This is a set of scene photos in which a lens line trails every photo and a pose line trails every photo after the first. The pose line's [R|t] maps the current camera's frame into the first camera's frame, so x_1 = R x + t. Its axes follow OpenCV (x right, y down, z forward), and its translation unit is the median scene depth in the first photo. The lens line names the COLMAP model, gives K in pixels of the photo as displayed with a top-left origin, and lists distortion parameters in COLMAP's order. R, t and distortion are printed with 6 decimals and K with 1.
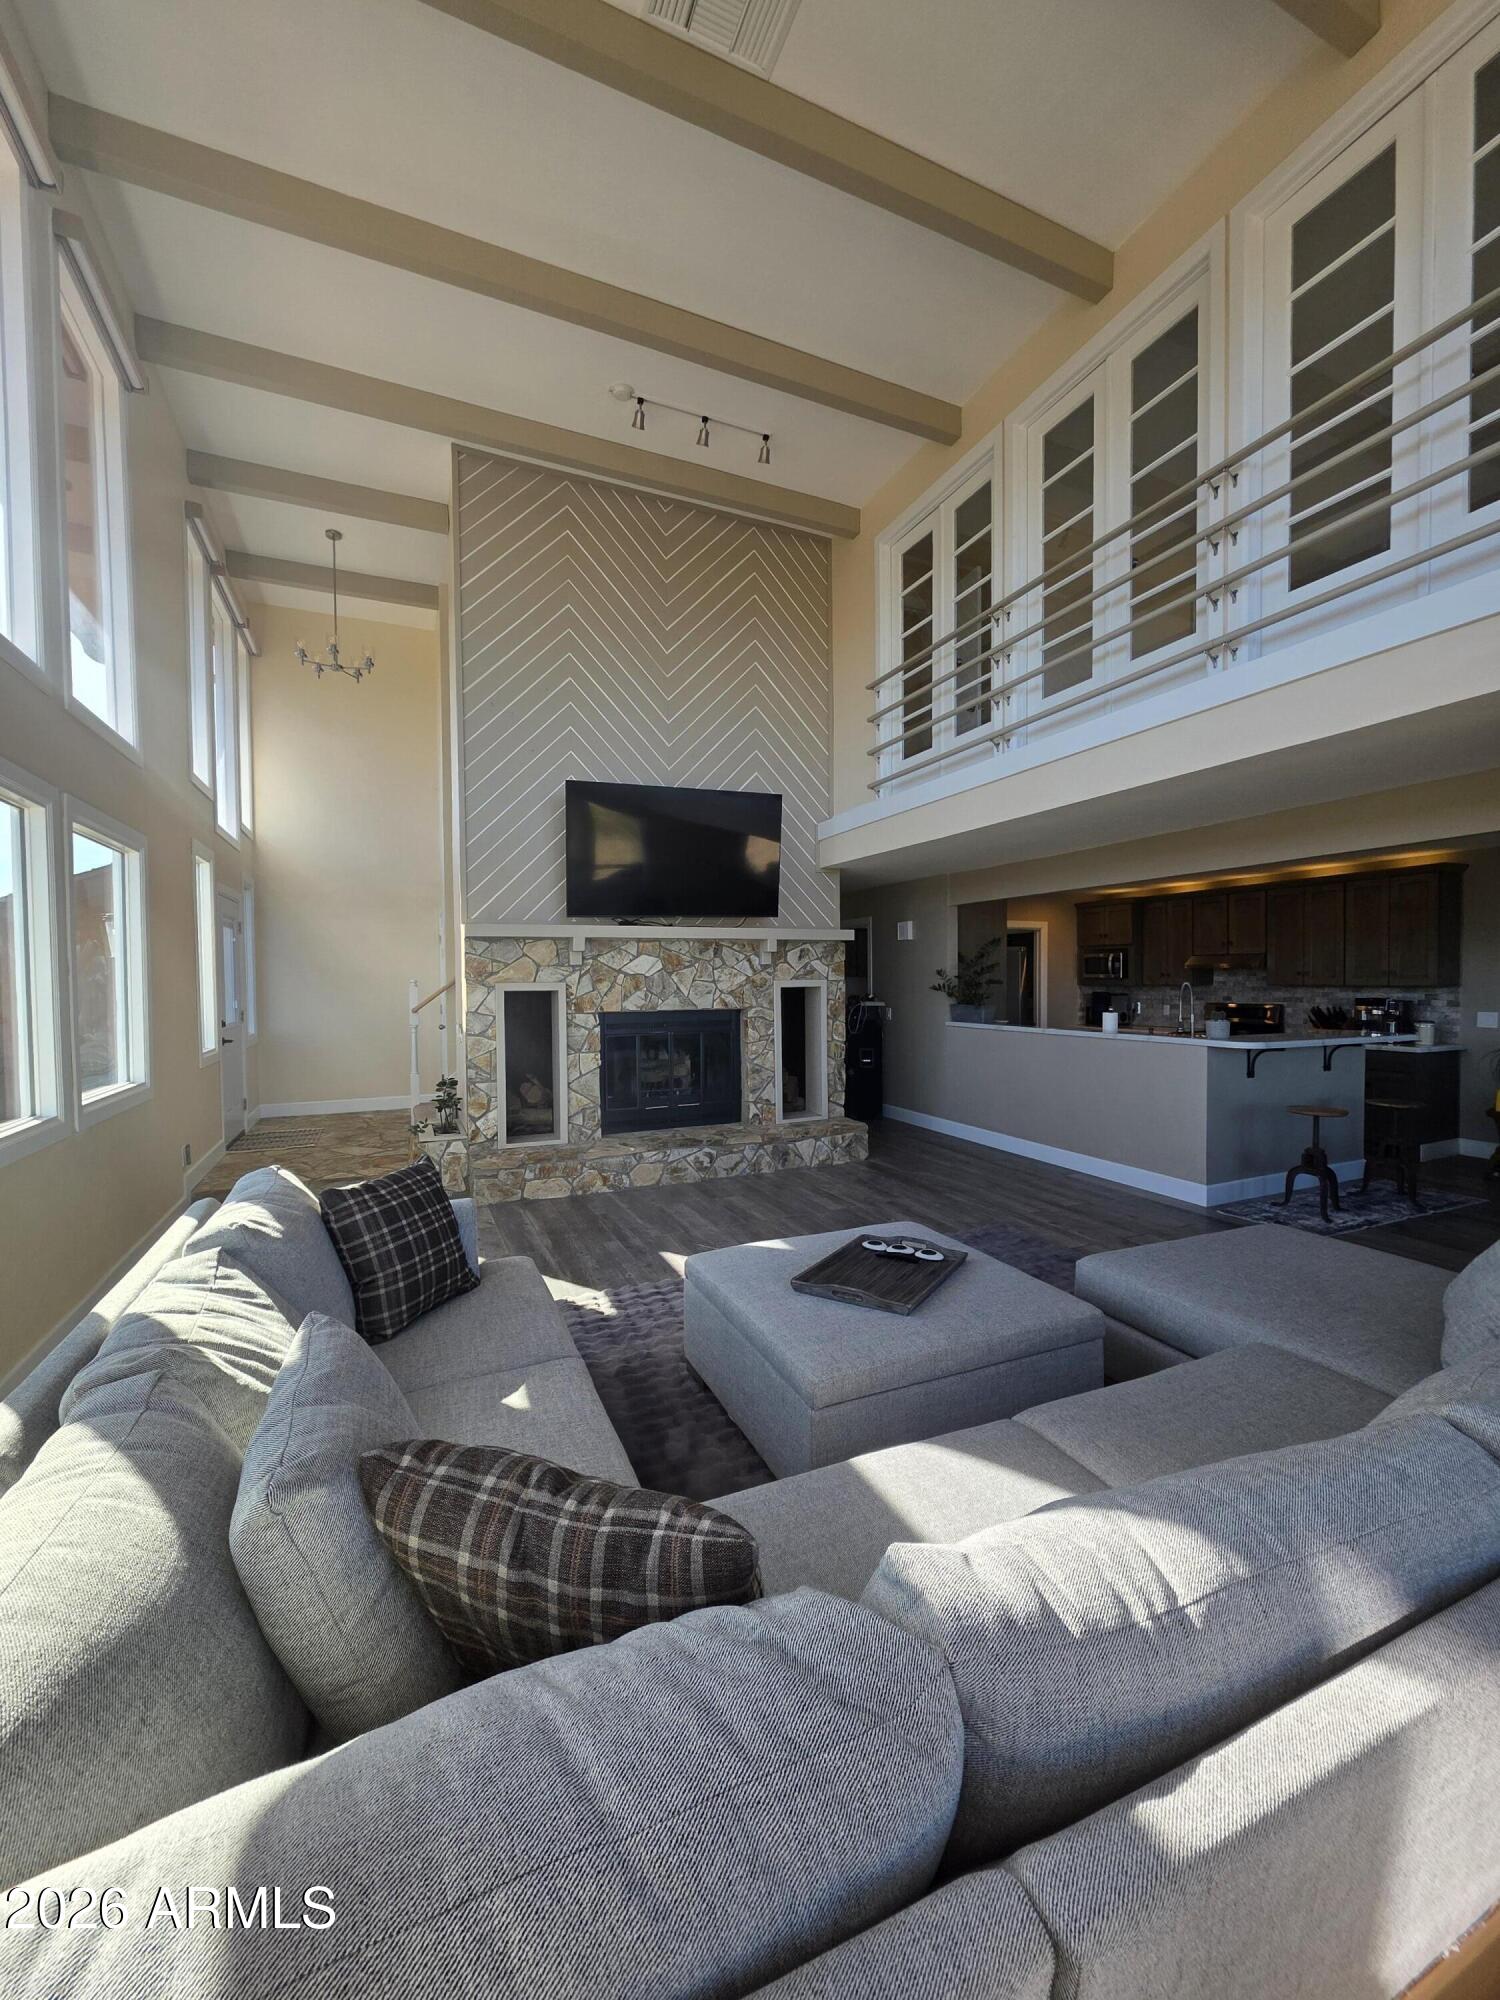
lens RADIAL K [[796.7, 0, 754.0], [0, 796.7, 996.6], [0, 0, 1]] dist [-0.001447, -0.000097]
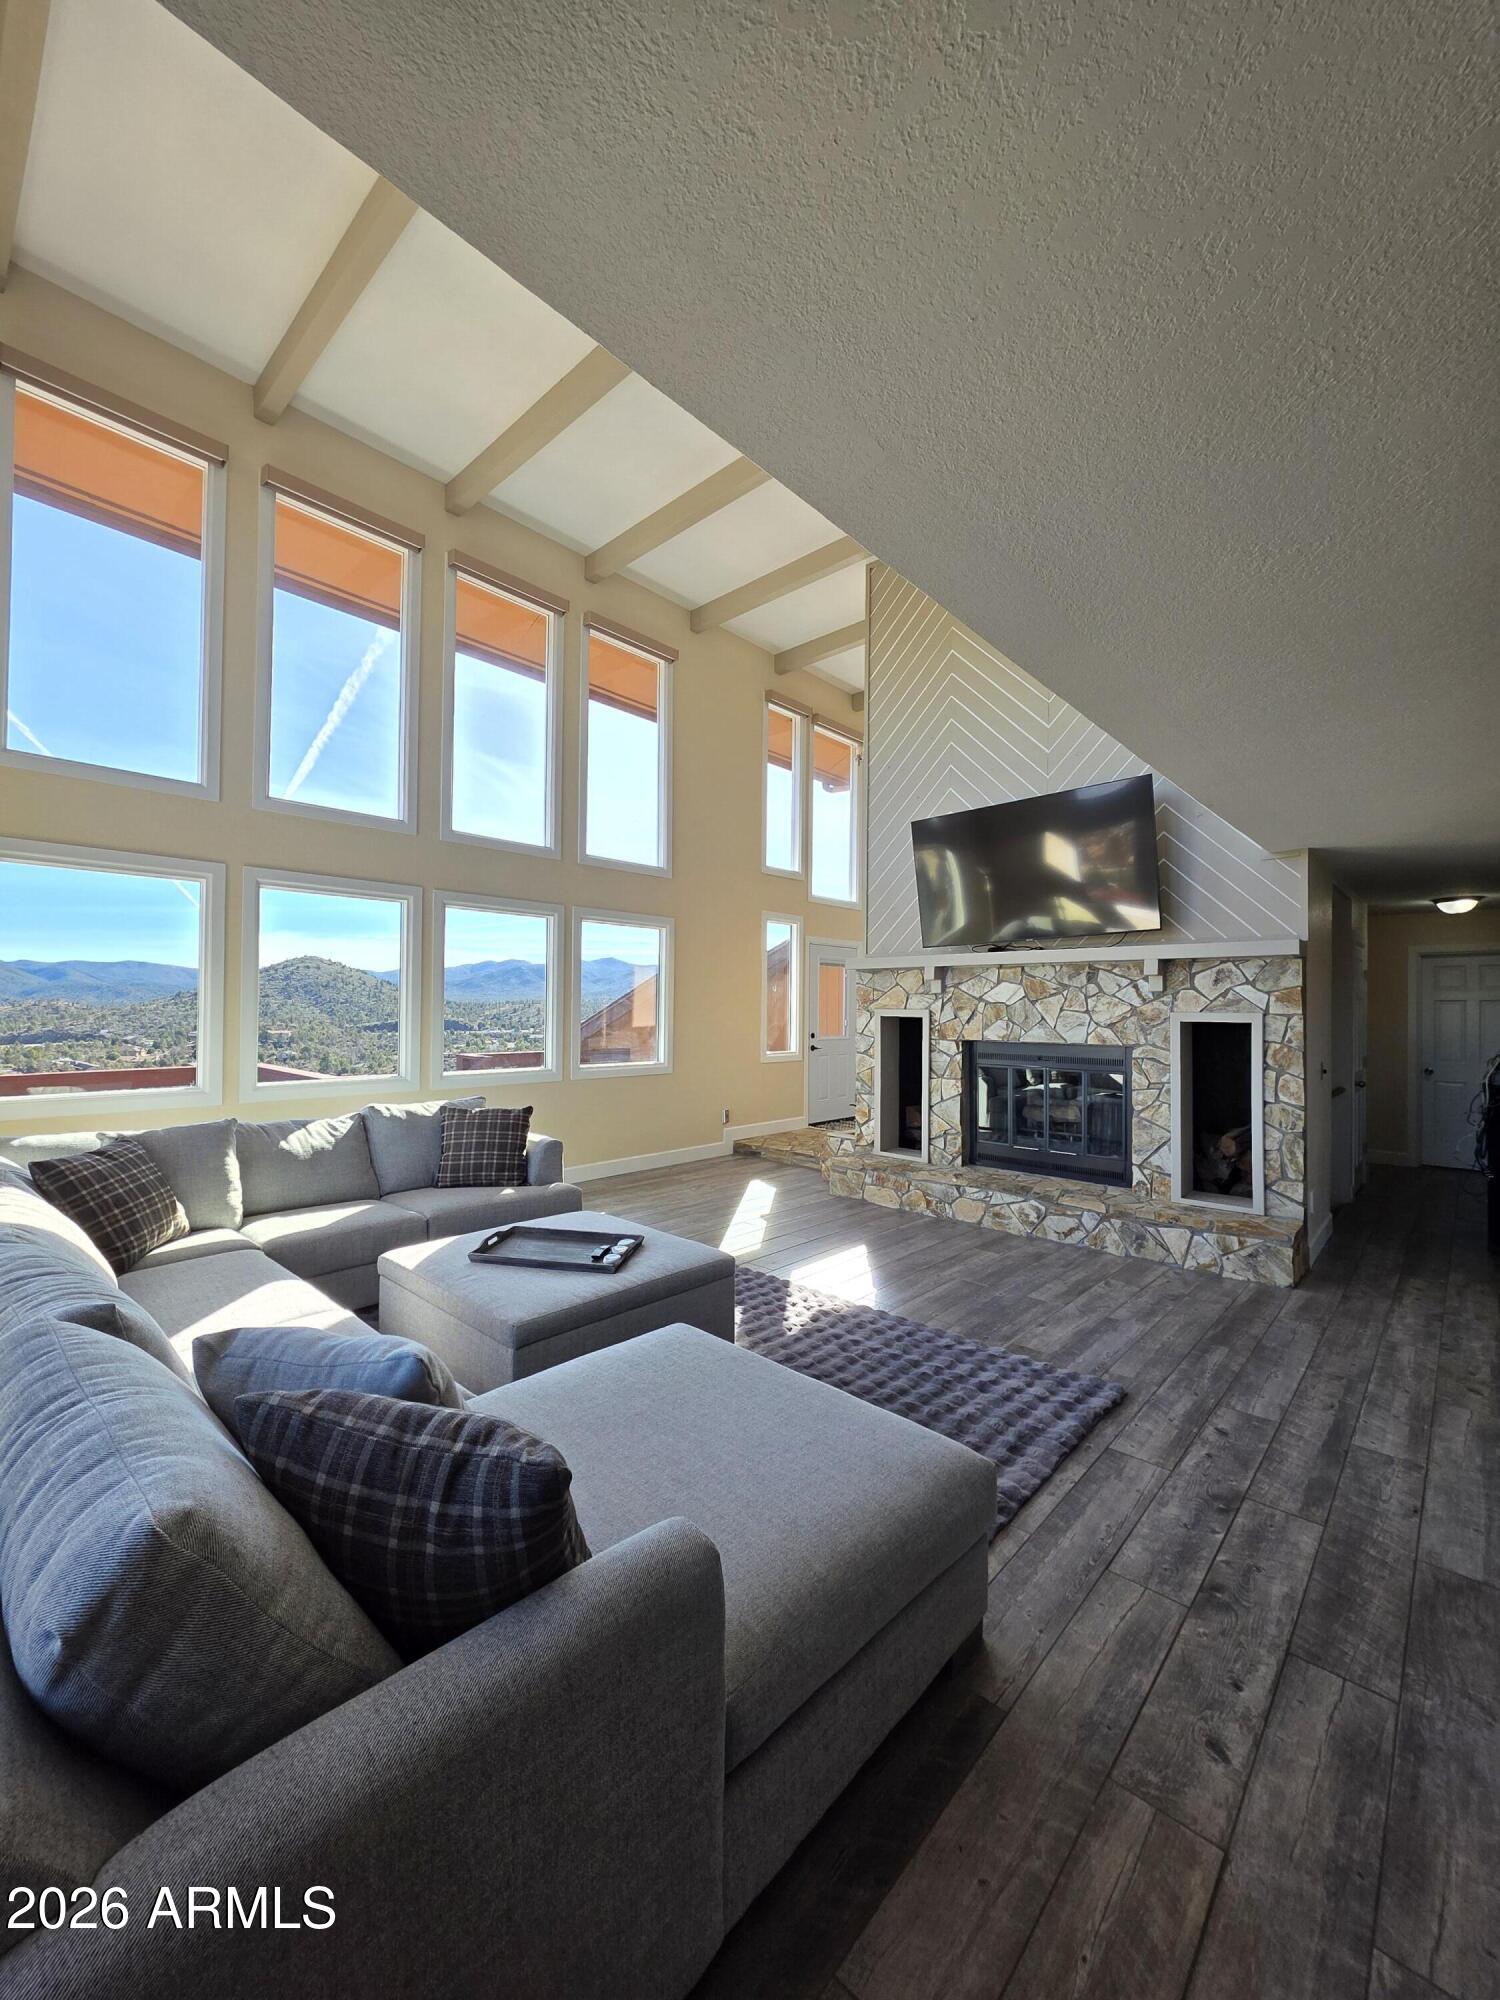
lens RADIAL K [[796.7, 0, 748.7], [0, 796.7, 1001.7], [0, 0, 1]] dist [-0.001447, -0.000097]
pose [[0.390521, 0.002307, -0.920591, 0.614170], [-0.040715, 0.999062, -0.014768, -0.002774], [0.919693, 0.043249, 0.390248, 0.354293]]
